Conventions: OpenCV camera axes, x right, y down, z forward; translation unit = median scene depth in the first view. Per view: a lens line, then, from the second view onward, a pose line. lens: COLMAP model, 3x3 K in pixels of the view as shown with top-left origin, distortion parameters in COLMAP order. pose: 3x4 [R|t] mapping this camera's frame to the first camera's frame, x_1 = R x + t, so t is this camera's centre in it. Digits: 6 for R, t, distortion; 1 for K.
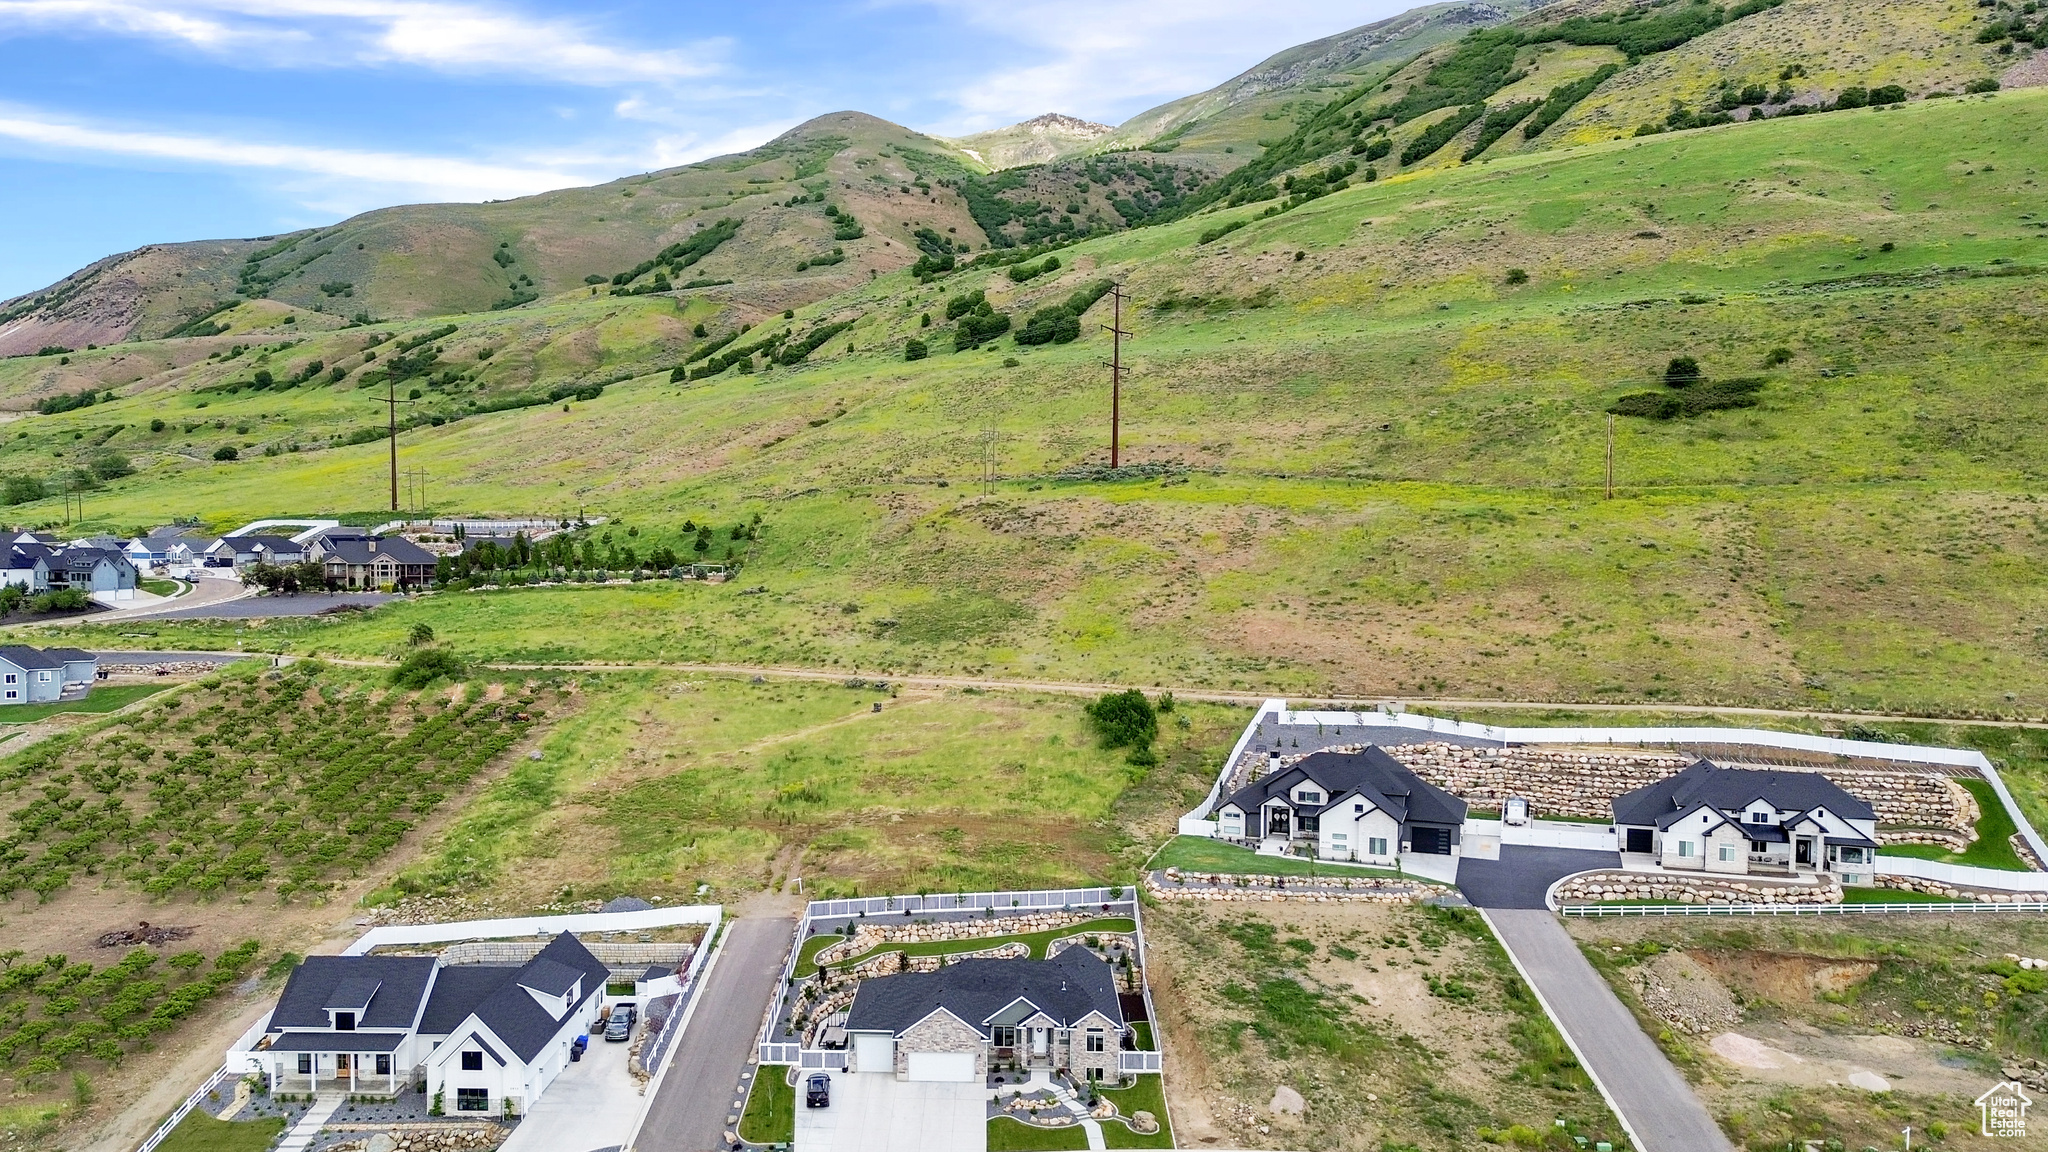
lens RADIAL K [[1535.9, 0, 966.0], [0, 1535.9, 589.1], [0, 0, 1]] dist [0.084319, -0.095101]
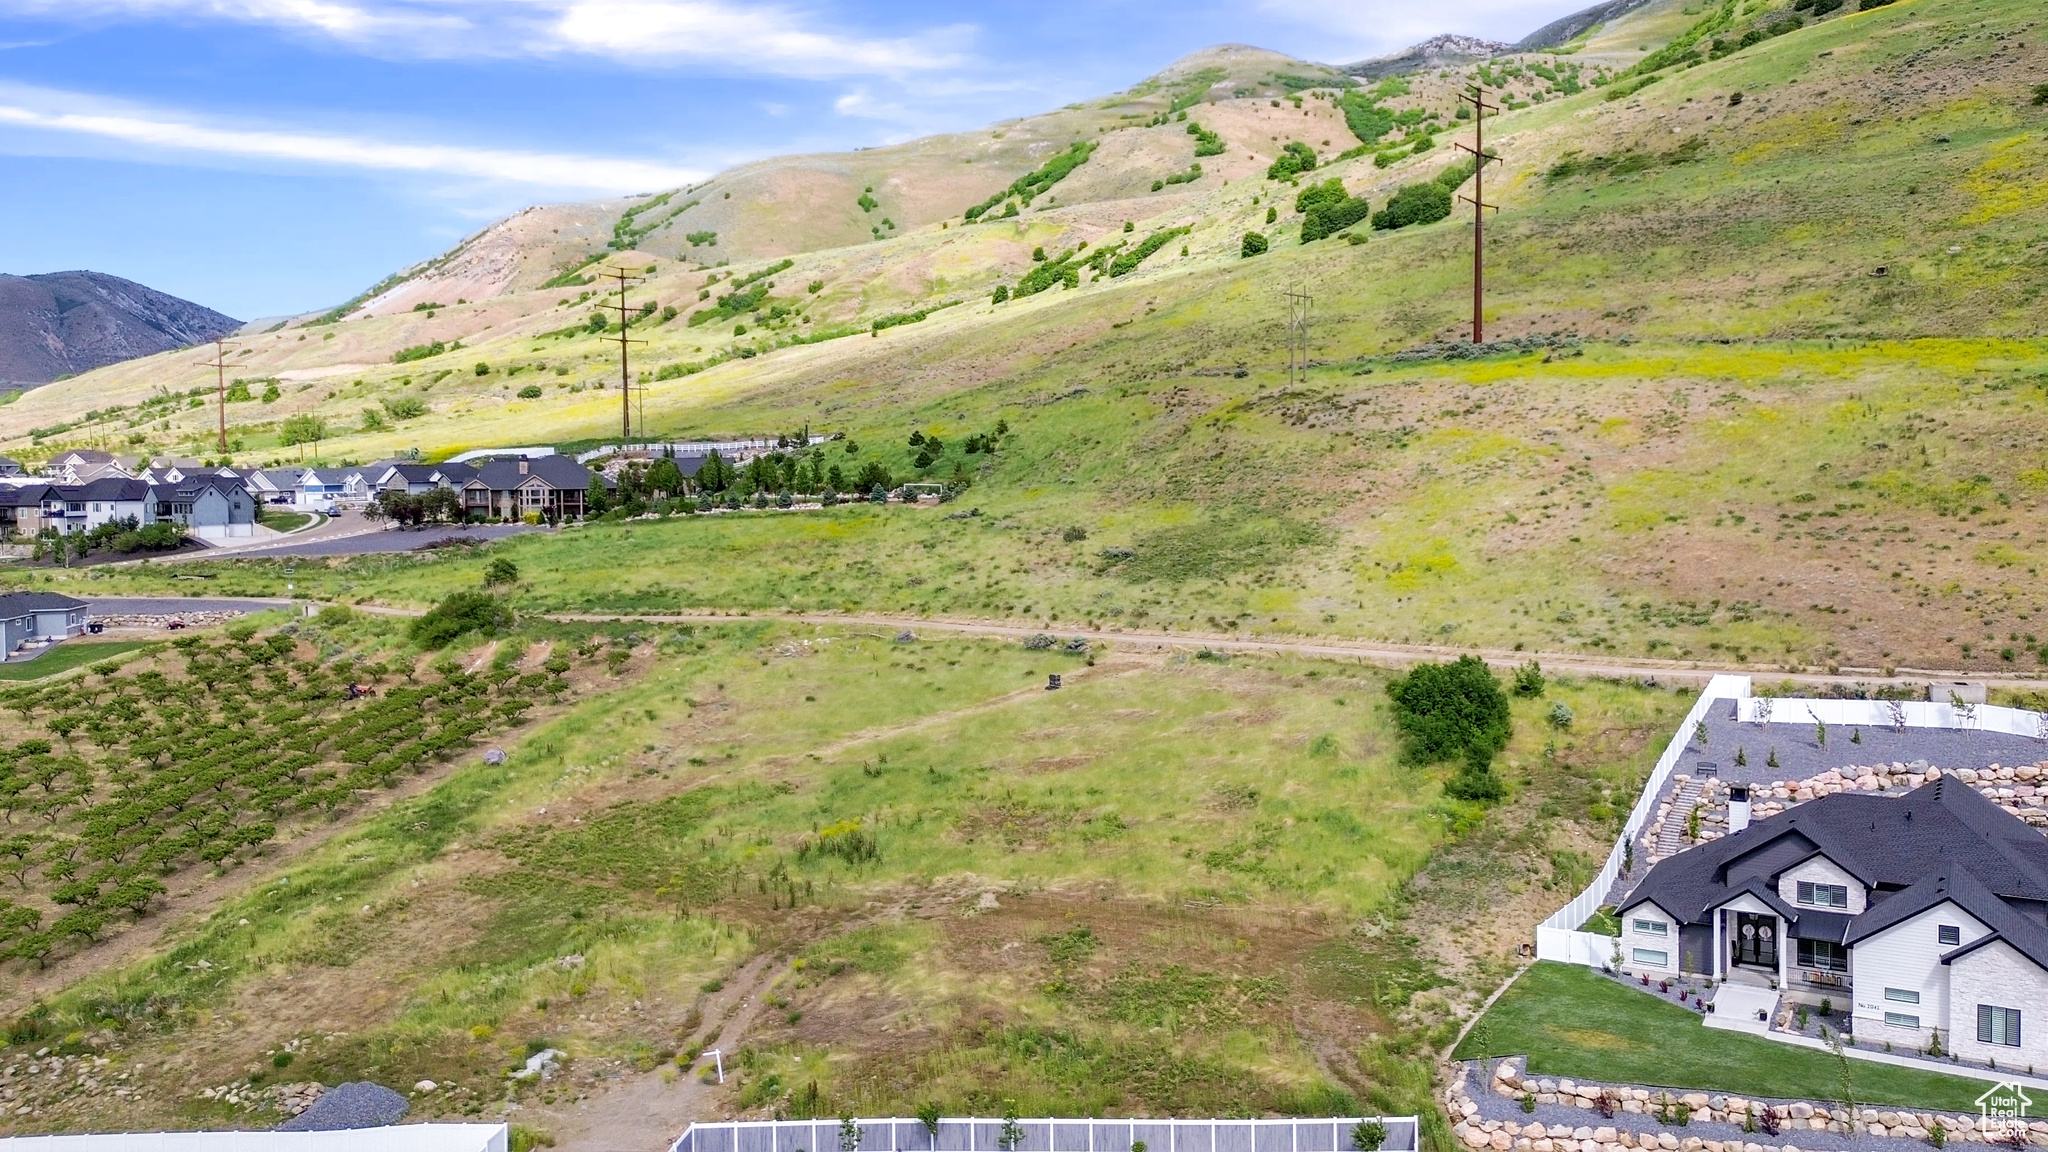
lens RADIAL K [[1585.4, 0, 1112.4], [0, 1585.4, 512.9], [0, 0, 1]] dist [0.086081, -0.101745]
pose [[0.988004, -0.009504, -0.154138, 0.057173], [0.006604, 0.999792, -0.019313, 0.018348], [0.154289, 0.018064, 0.987861, 0.319540]]
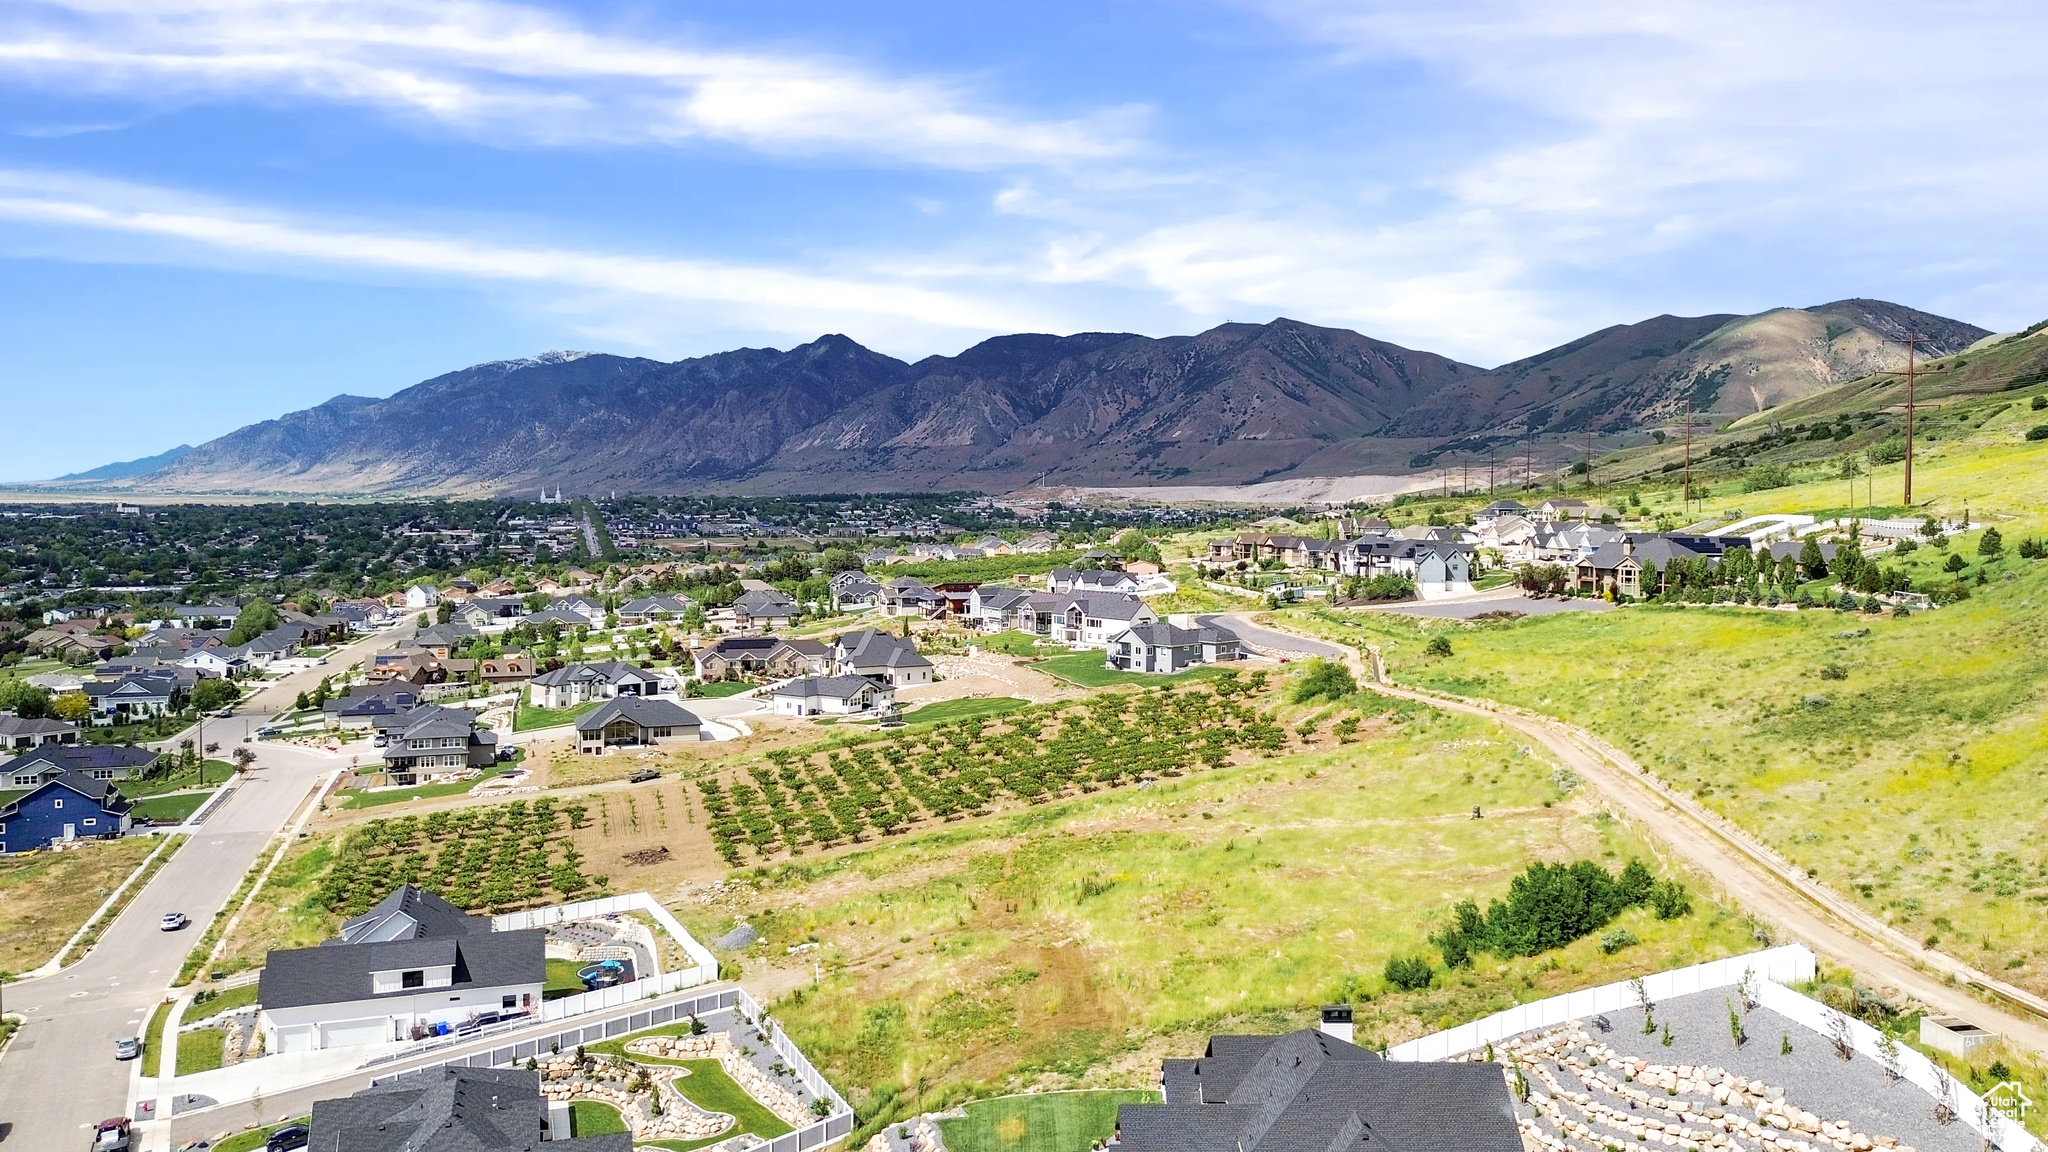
lens RADIAL K [[1558.9, 0, 1094.8], [0, 1558.9, 578.6], [0, 0, 1]] dist [0.100236, -0.134097]
pose [[0.385894, 0.055418, -0.920877, 0.457106], [-0.049429, 0.998002, 0.039346, -0.041896], [0.921218, 0.030335, 0.387862, 0.489964]]
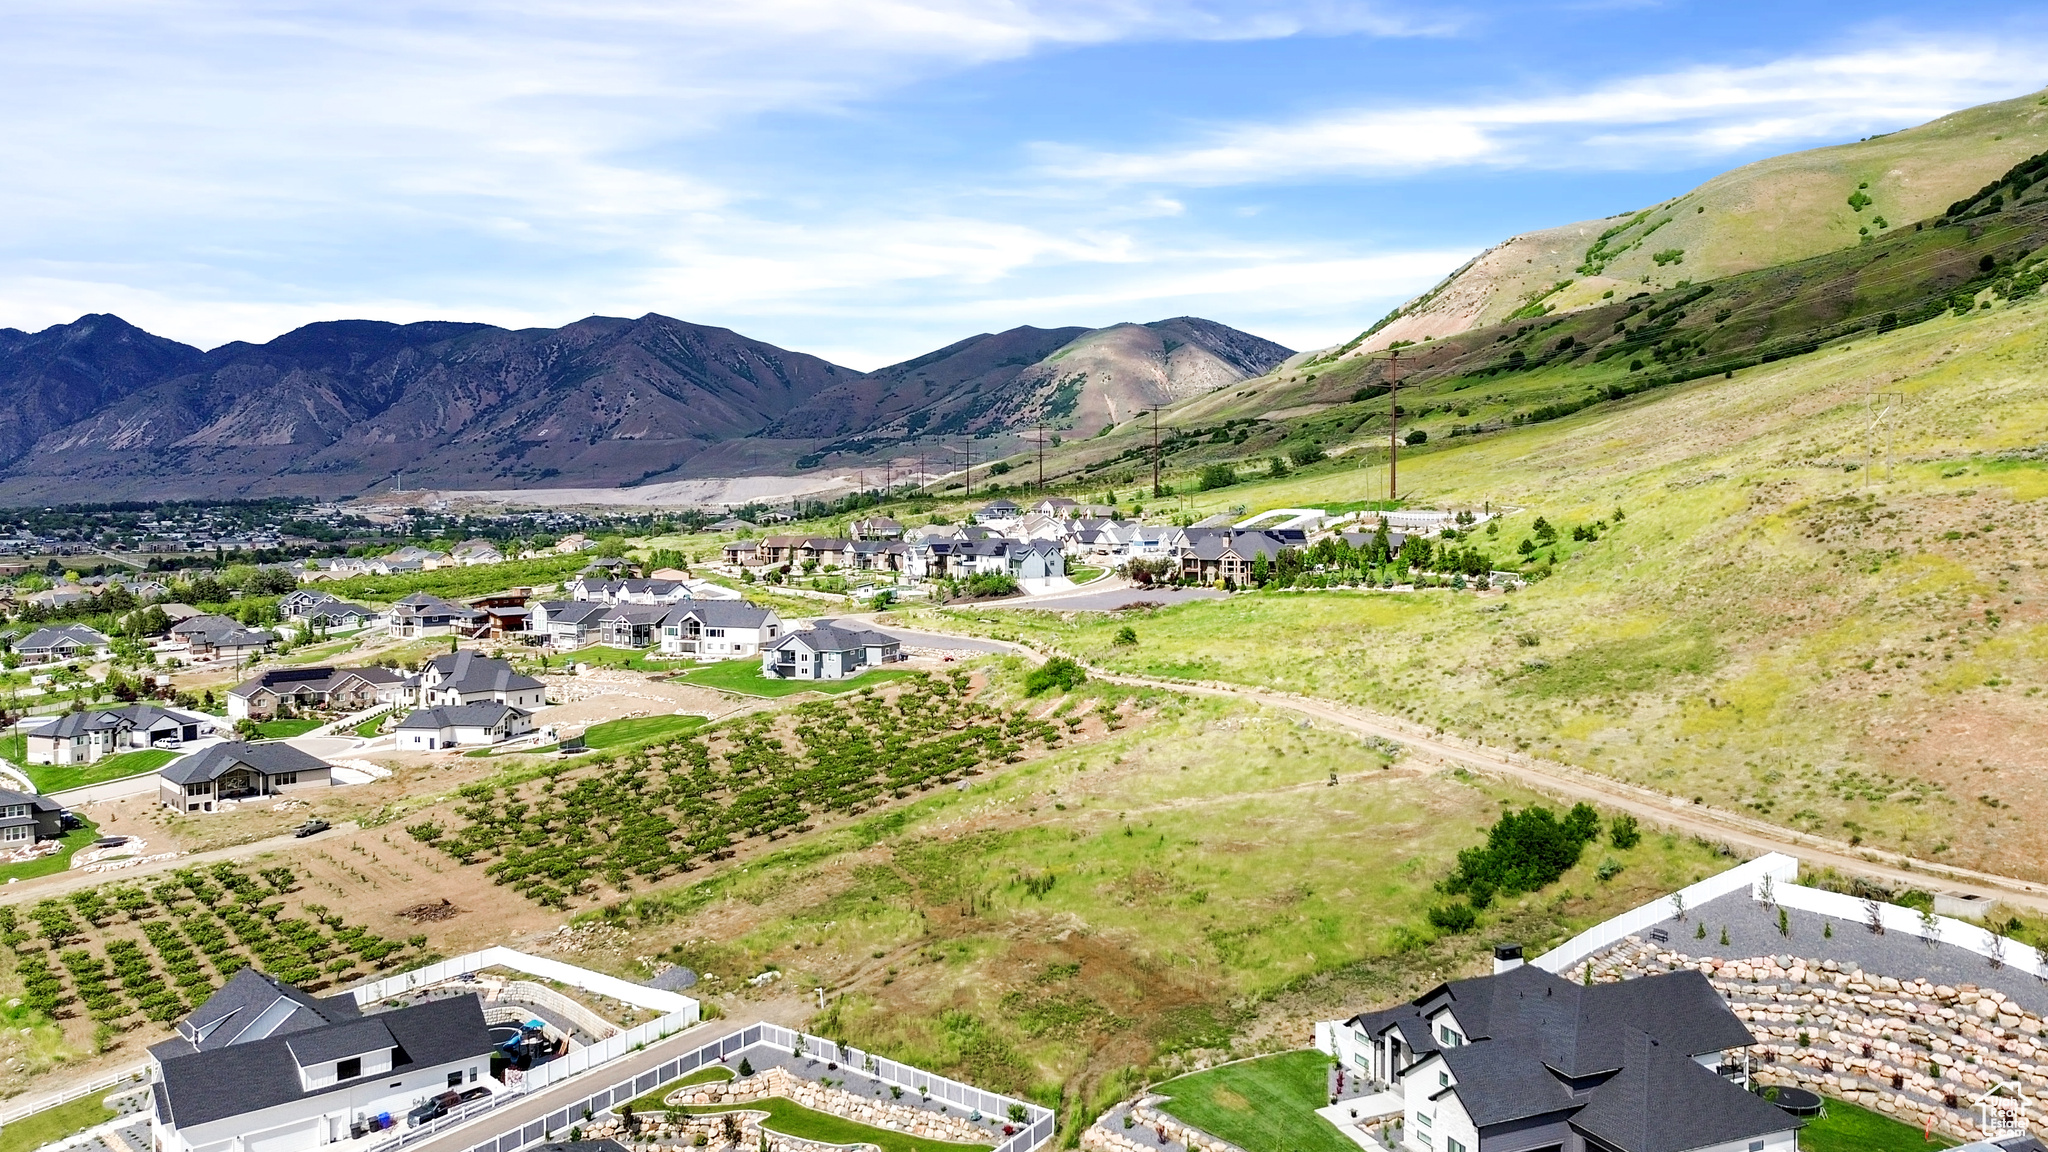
lens RADIAL K [[1558.9, 0, 1094.8], [0, 1558.9, 578.6], [0, 0, 1]] dist [0.100236, -0.134097]
pose [[0.708629, 0.035973, -0.704663, 0.357806], [-0.027194, 0.999350, 0.023669, -0.034463], [0.705057, 0.002390, 0.709147, 0.311246]]
